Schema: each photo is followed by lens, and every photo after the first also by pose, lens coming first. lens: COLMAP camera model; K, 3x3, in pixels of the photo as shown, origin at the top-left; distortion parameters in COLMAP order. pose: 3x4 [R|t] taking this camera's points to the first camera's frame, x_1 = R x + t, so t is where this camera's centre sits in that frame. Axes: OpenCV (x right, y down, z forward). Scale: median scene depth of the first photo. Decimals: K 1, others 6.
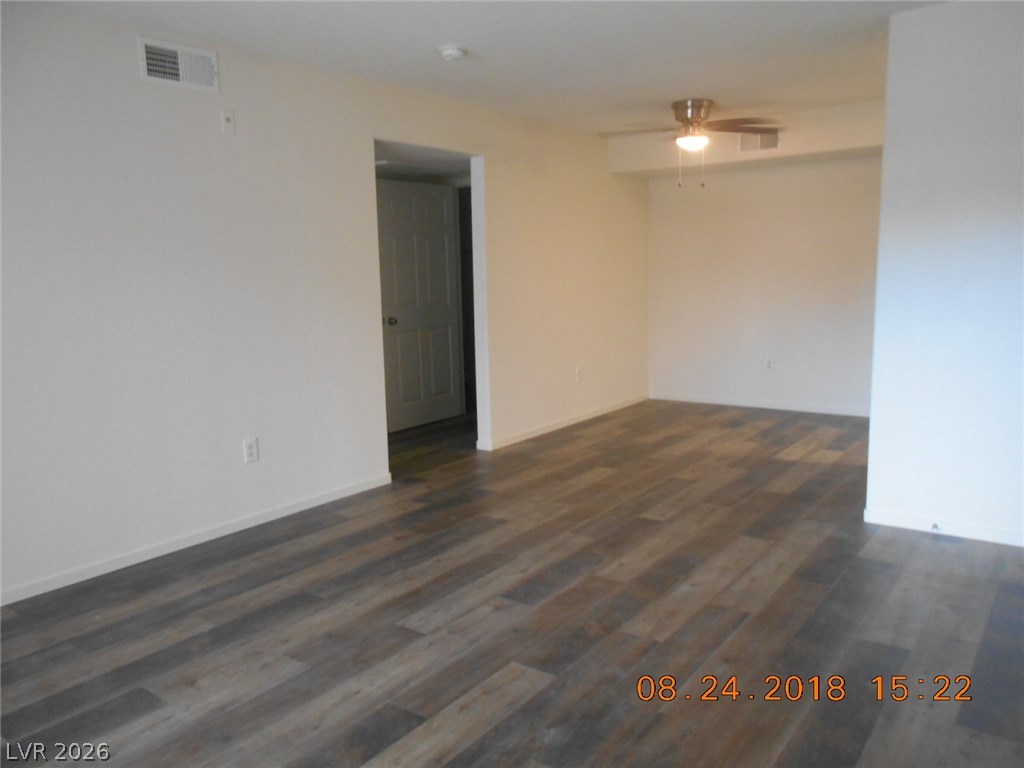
lens RADIAL K [[786.2, 0, 539.1], [0, 786.2, 364.0], [0, 0, 1]] dist [-0.026299, 0.013619]
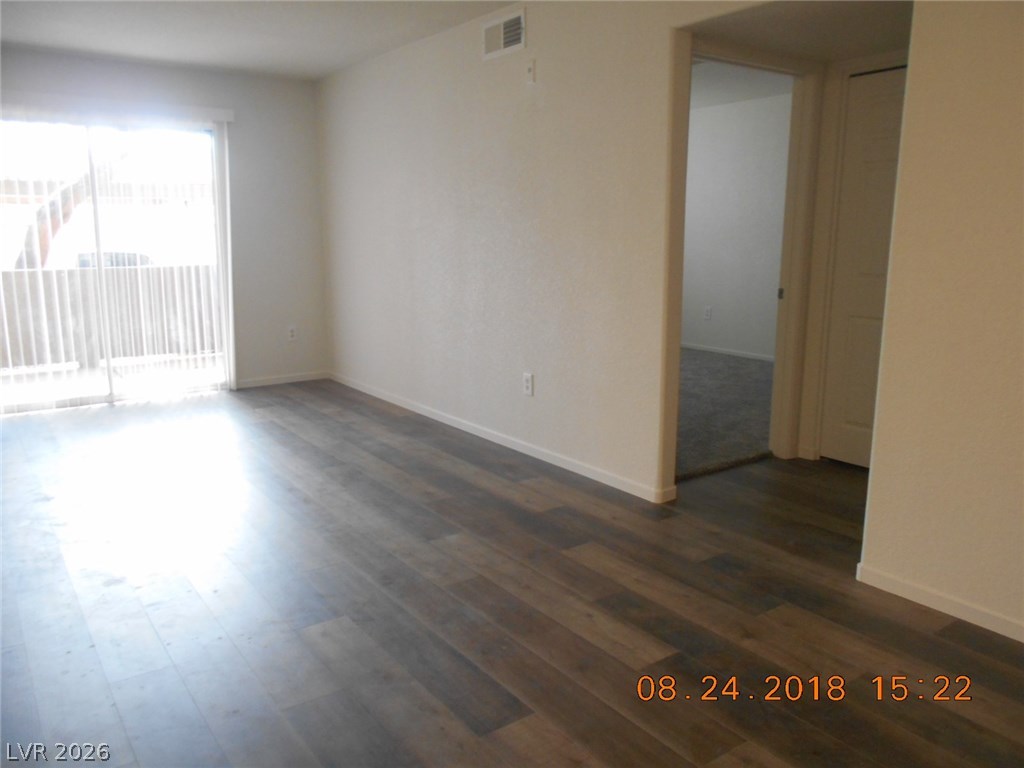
lens RADIAL K [[786.2, 0, 505.9], [0, 786.2, 380.1], [0, 0, 1]] dist [-0.026299, 0.013619]
pose [[-0.326627, 0.211612, -0.921159, 0.670329], [-0.099065, 0.961581, 0.256025, -0.178071], [0.939947, 0.174880, -0.293115, 1.356302]]
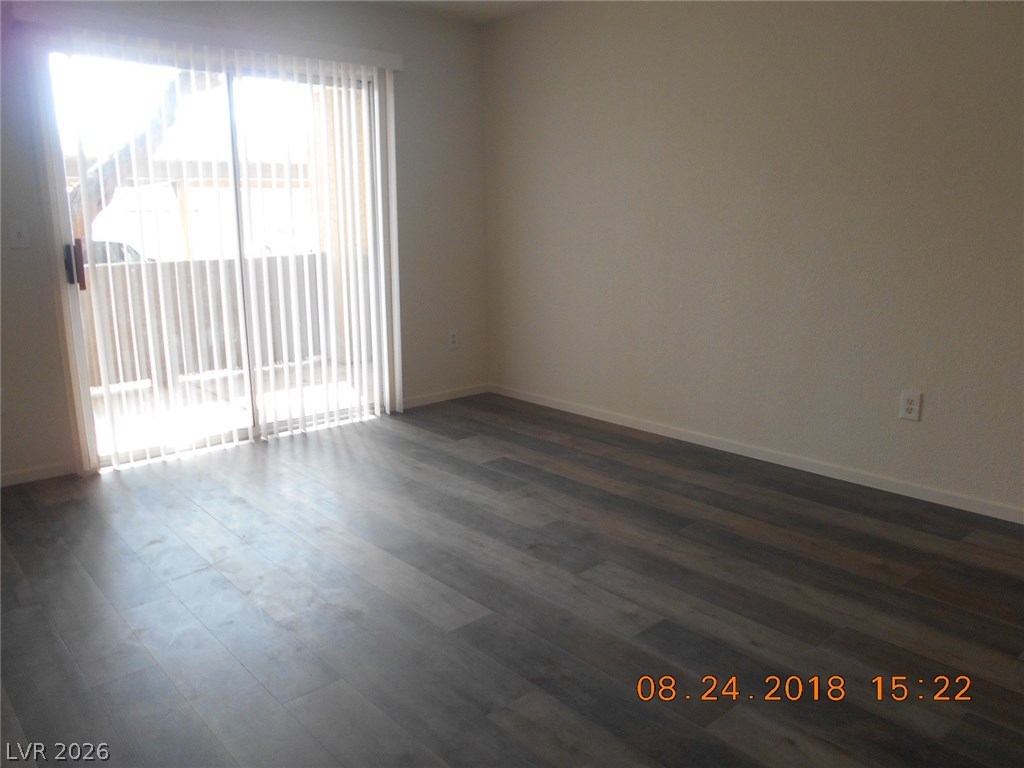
lens RADIAL K [[786.2, 0, 510.8], [0, 786.2, 385.9], [0, 0, 1]] dist [-0.026299, 0.013619]
pose [[-0.233109, 0.226021, -0.945820, 0.531262], [-0.108249, 0.960539, 0.256218, -0.079696], [0.966407, 0.162111, -0.199443, 0.794035]]
